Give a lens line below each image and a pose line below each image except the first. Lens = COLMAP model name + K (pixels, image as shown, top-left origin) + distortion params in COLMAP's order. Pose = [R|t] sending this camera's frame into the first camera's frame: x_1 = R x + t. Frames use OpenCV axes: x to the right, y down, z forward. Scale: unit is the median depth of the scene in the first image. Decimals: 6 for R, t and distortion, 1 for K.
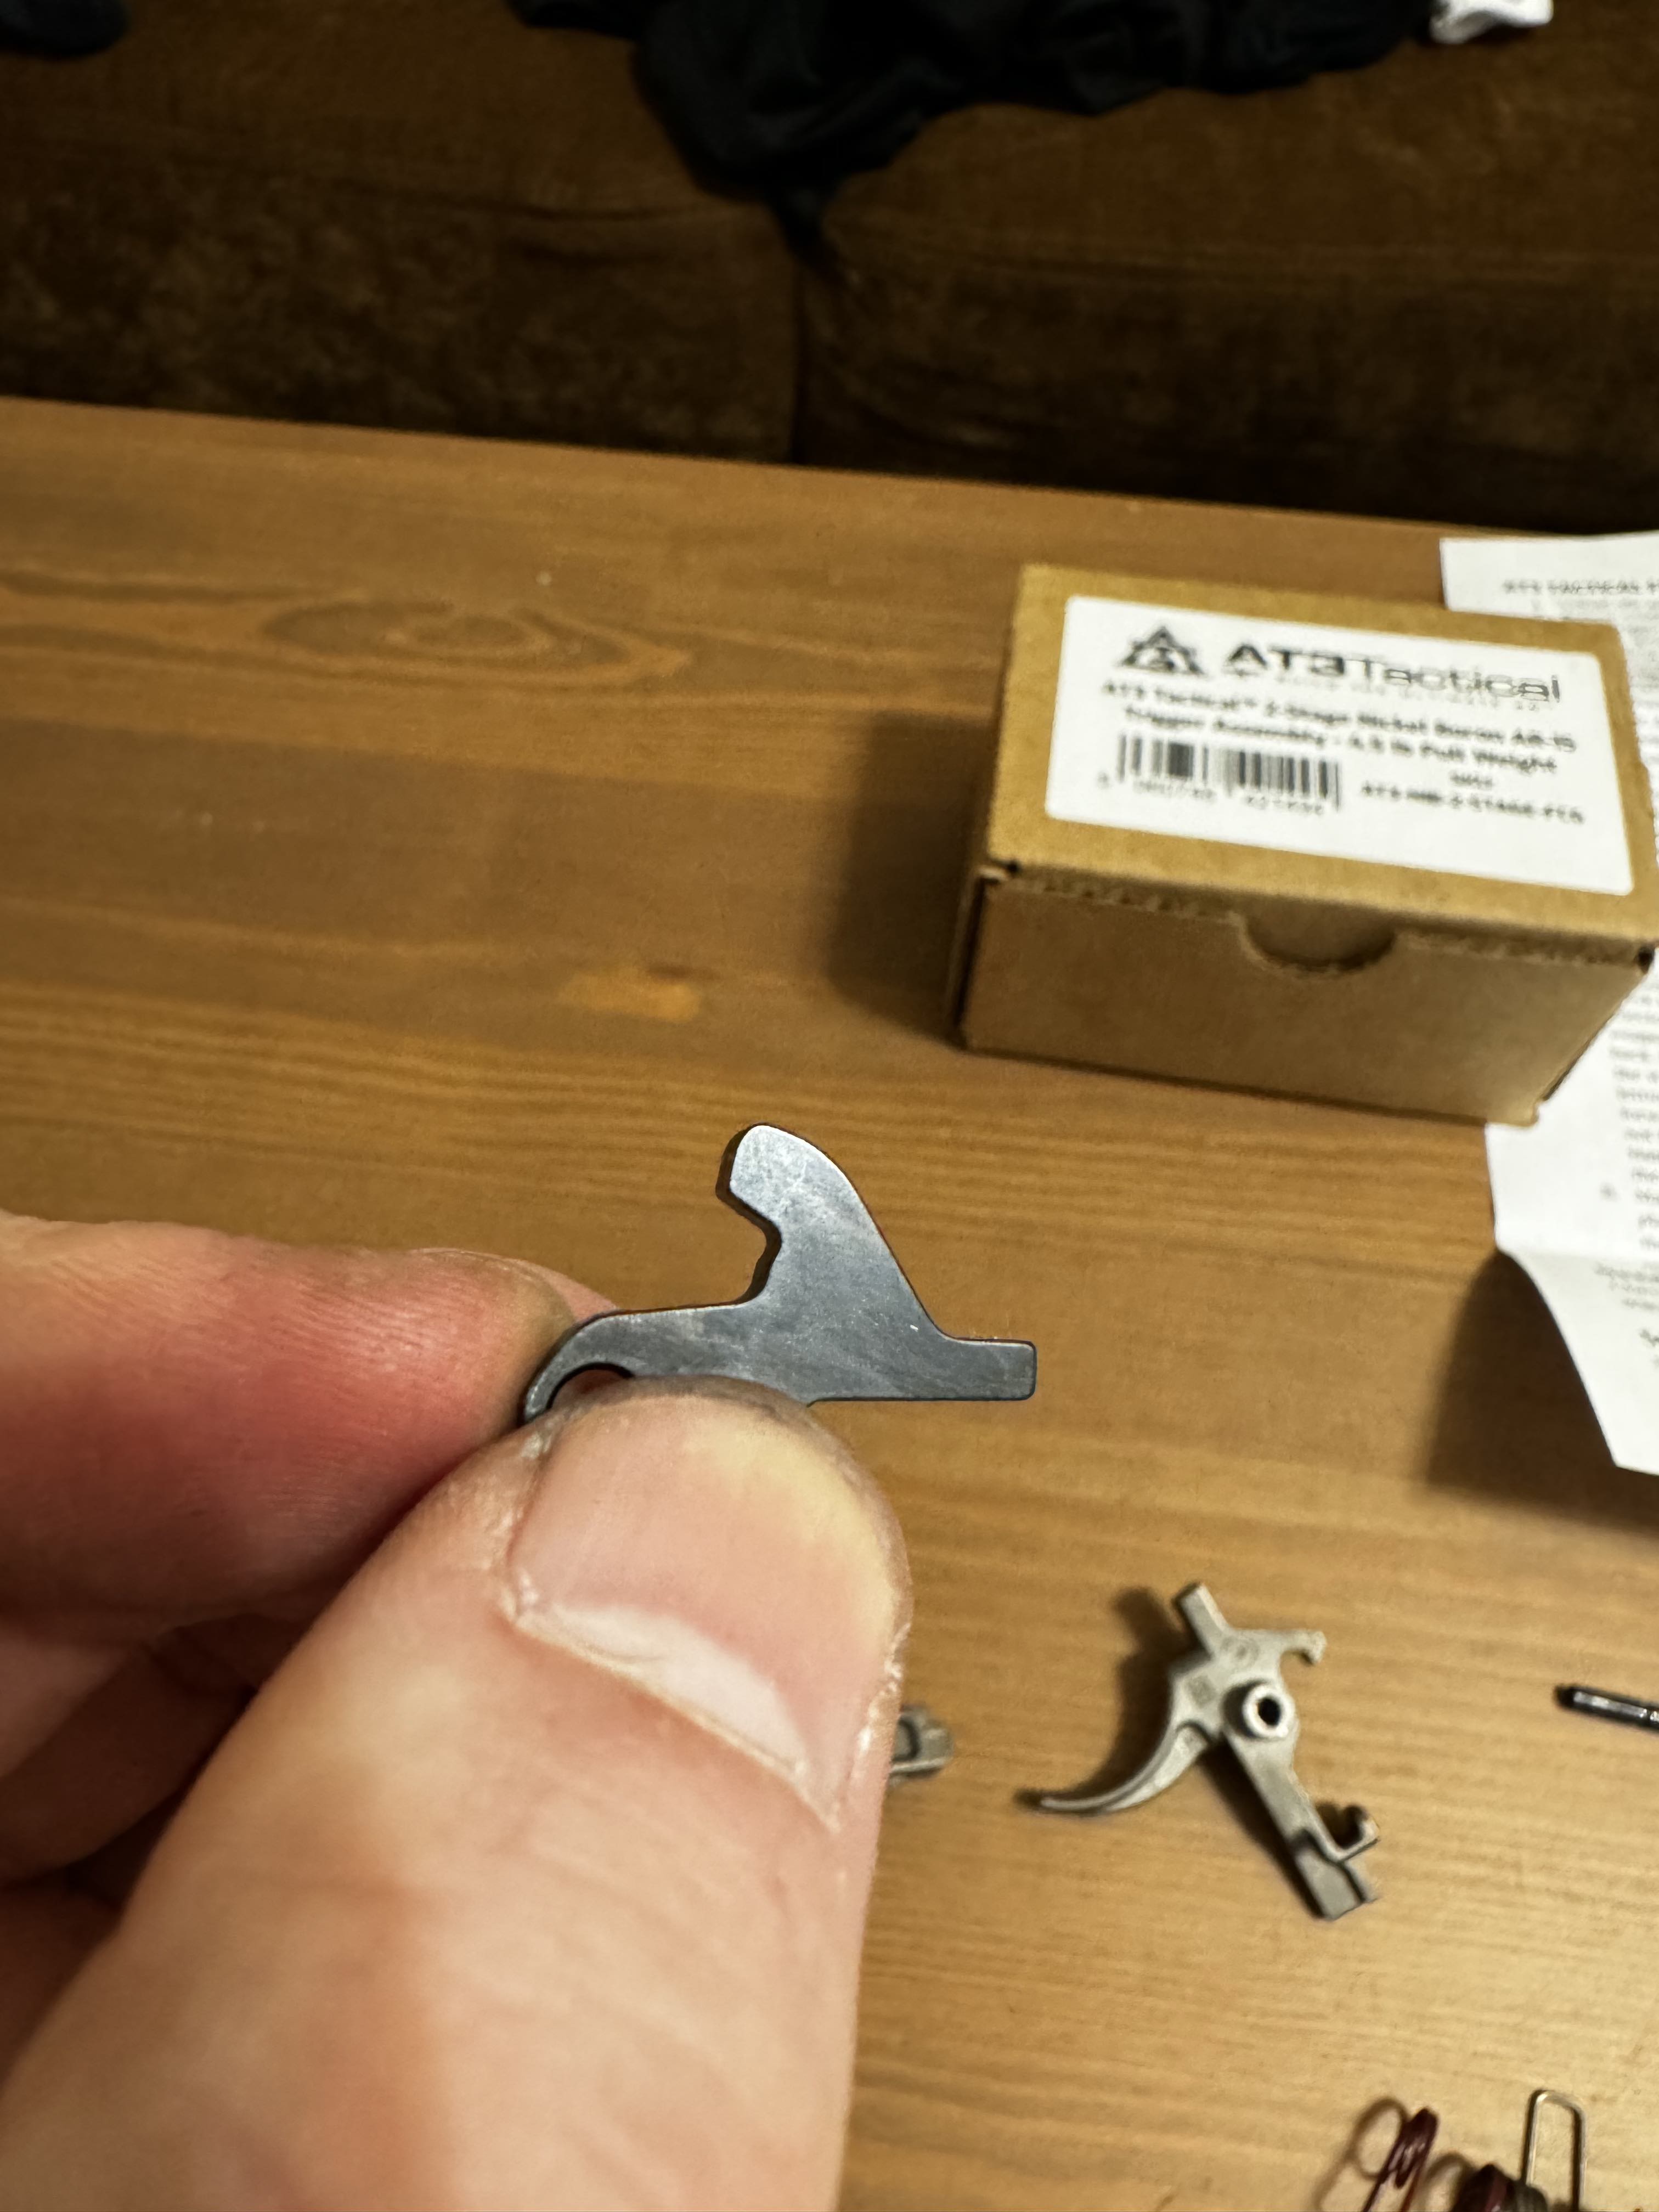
lens RADIAL K [[1575.3, 0, 834.8], [0, 1575.3, 1096.1], [0, 0, 1]] dist [-0.004617, -0.001032]
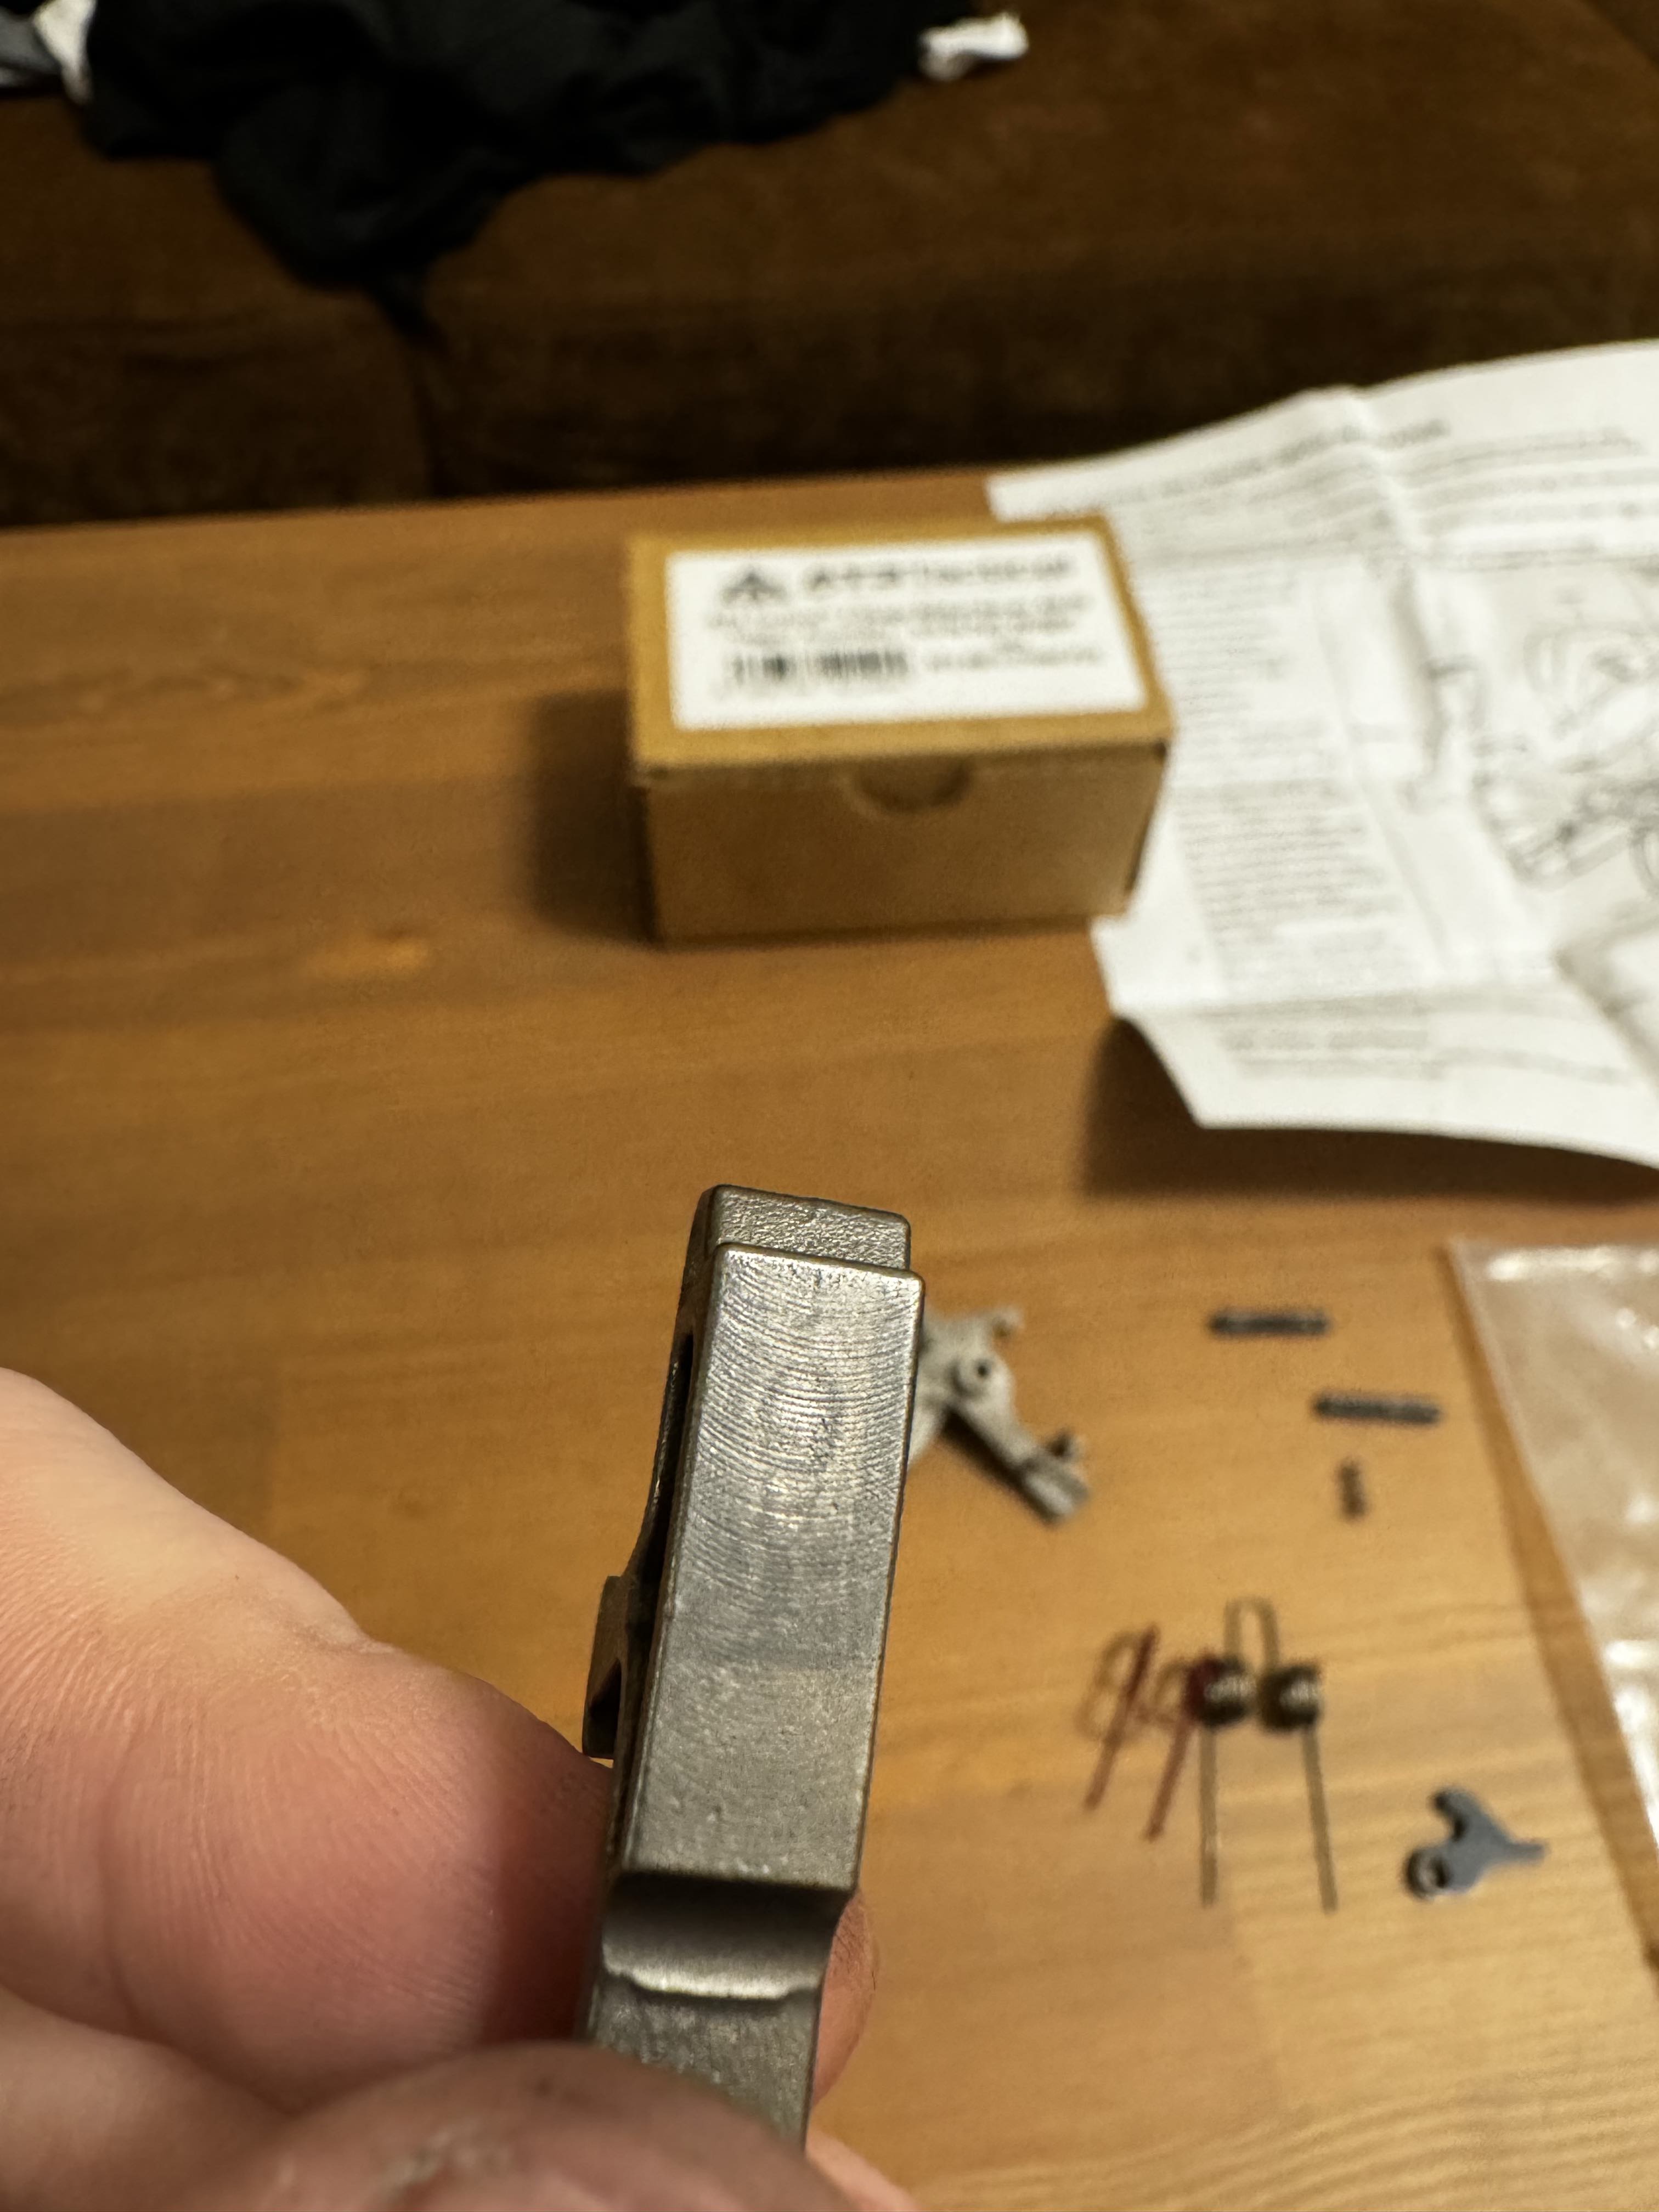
lens RADIAL K [[1575.3, 0, 834.8], [0, 1575.3, 1096.1], [0, 0, 1]] dist [-0.004617, -0.001032]
pose [[0.970591, -0.199242, 0.135112, 0.027751], [0.204052, 0.978699, -0.022601, 0.139613], [-0.127731, 0.049506, 0.990572, -0.186115]]
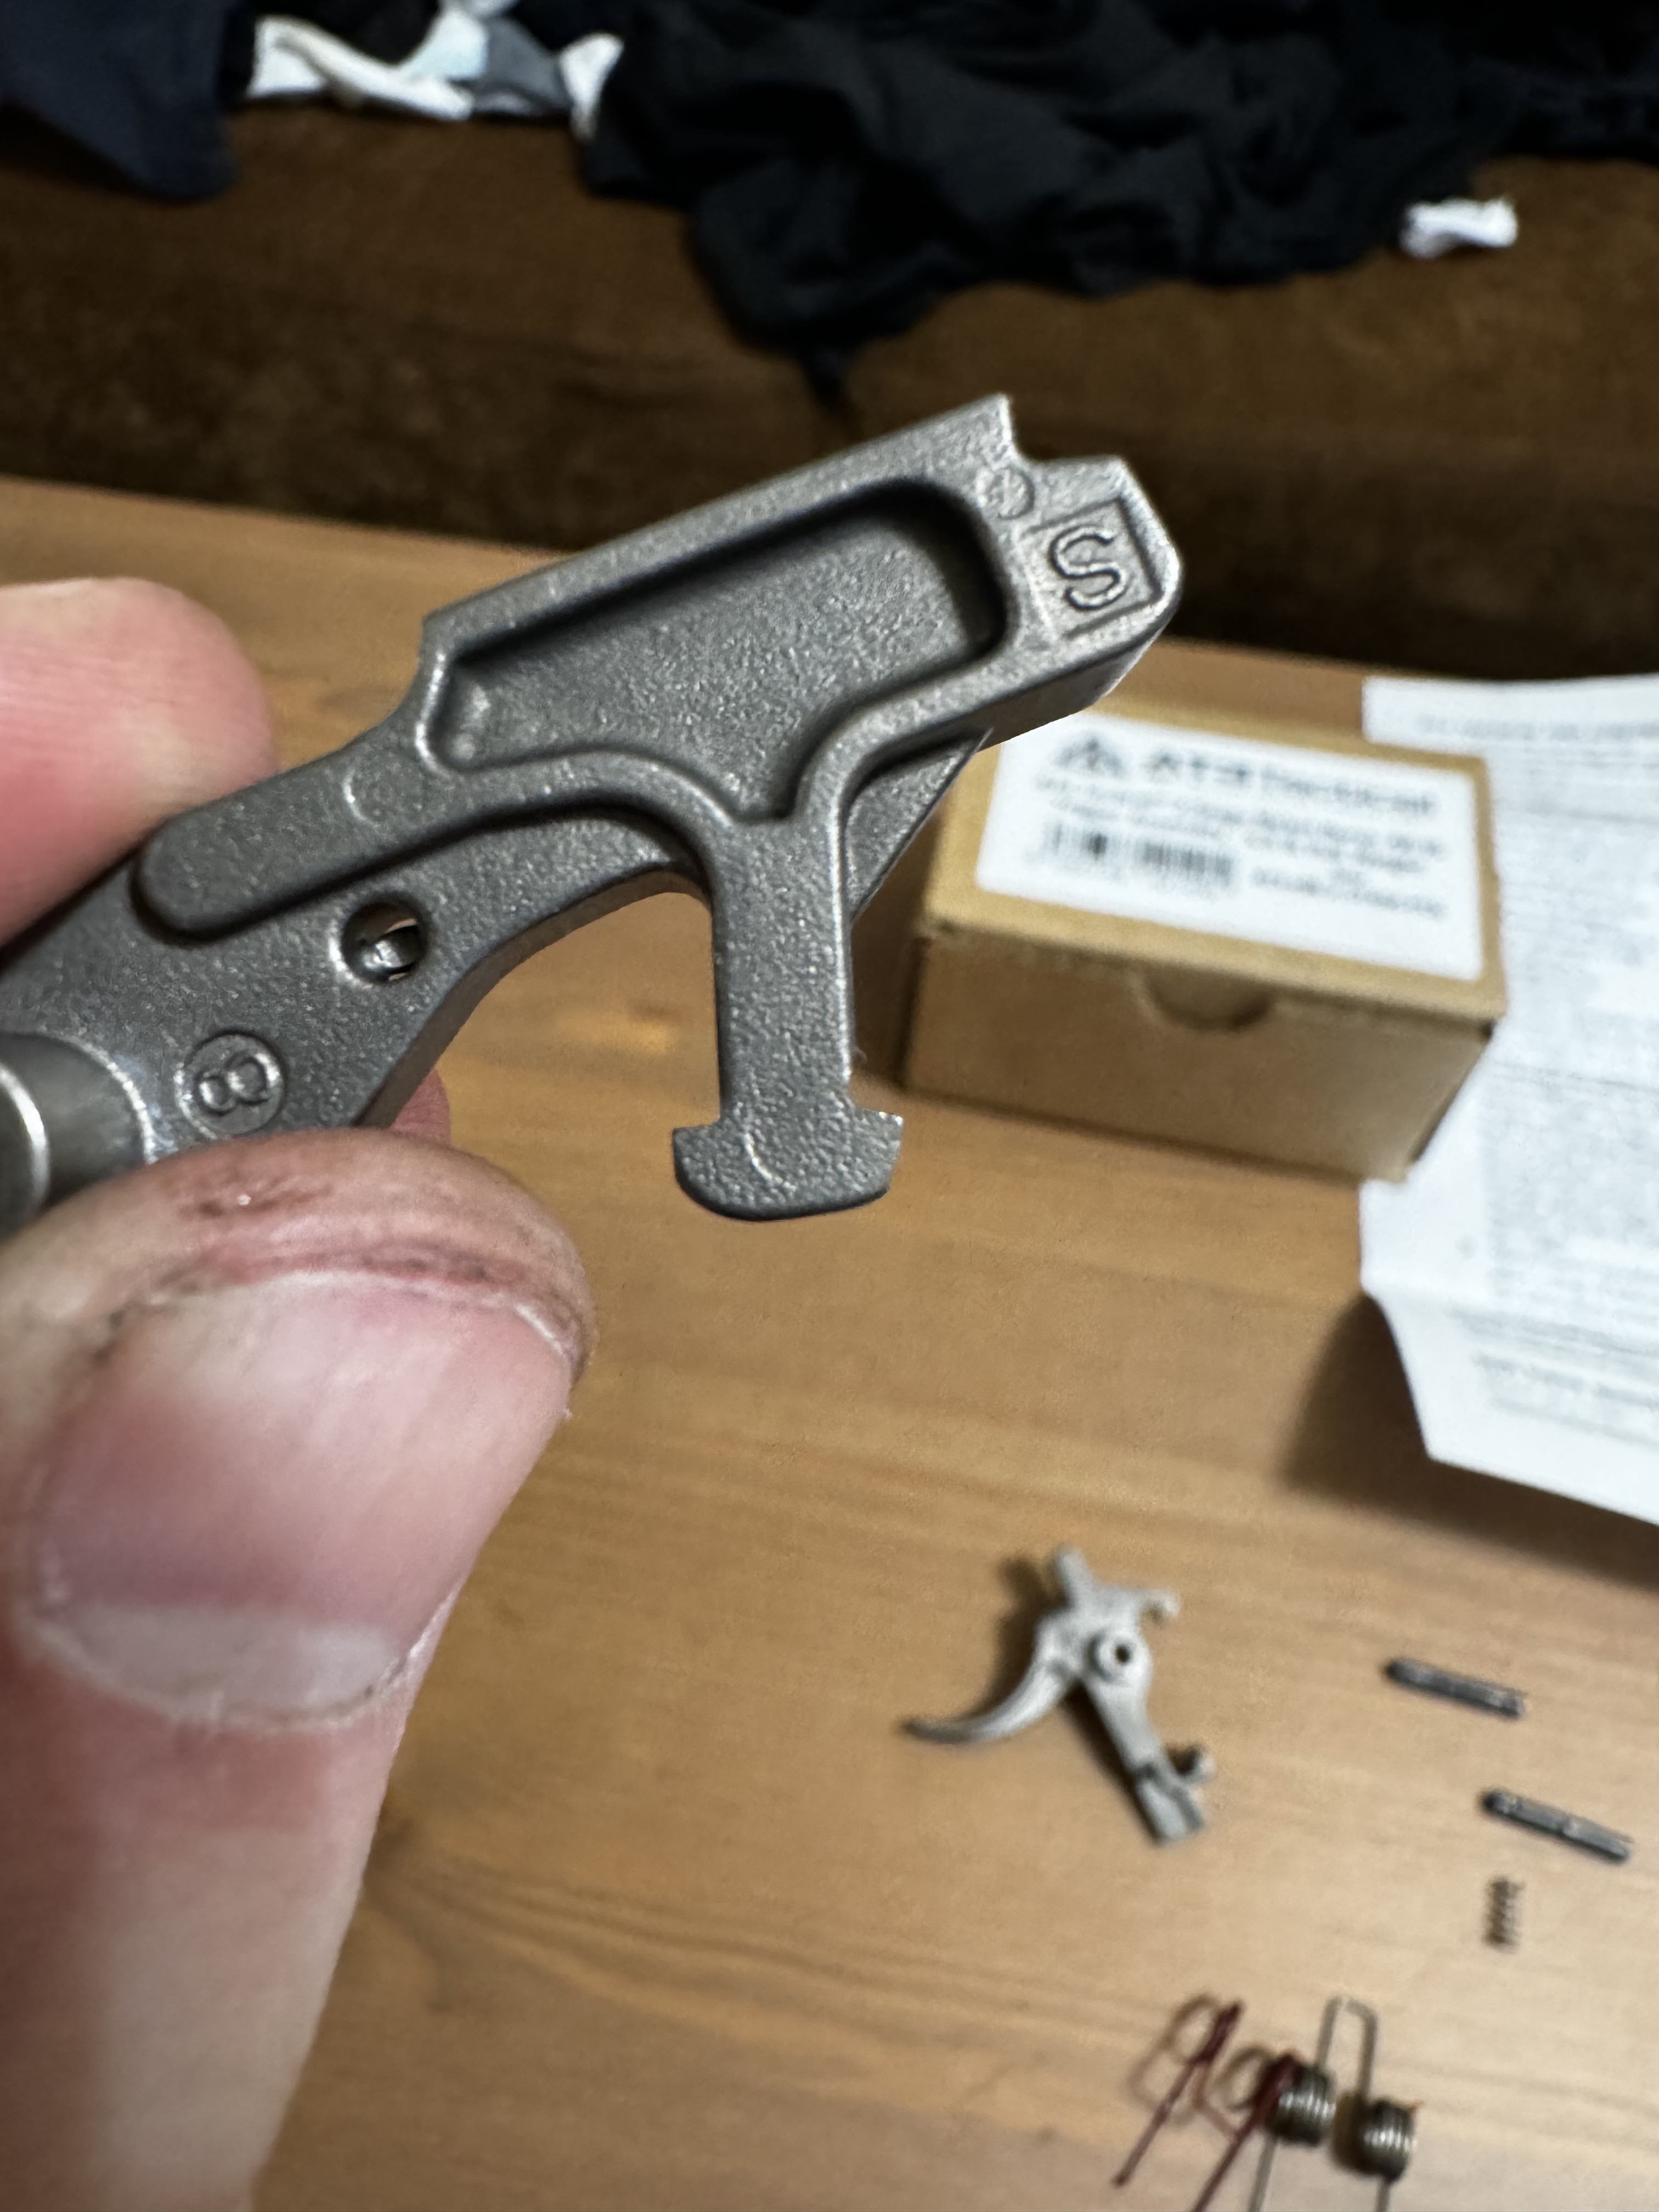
lens RADIAL K [[1578.1, 0, 825.9], [0, 1578.1, 1100.3], [0, 0, 1]] dist [-0.005480, -0.002300]
pose [[0.998348, 0.056582, -0.009942, 0.038612], [-0.057176, 0.995456, -0.076142, 0.069083], [0.005589, 0.076585, 0.997047, -0.136081]]
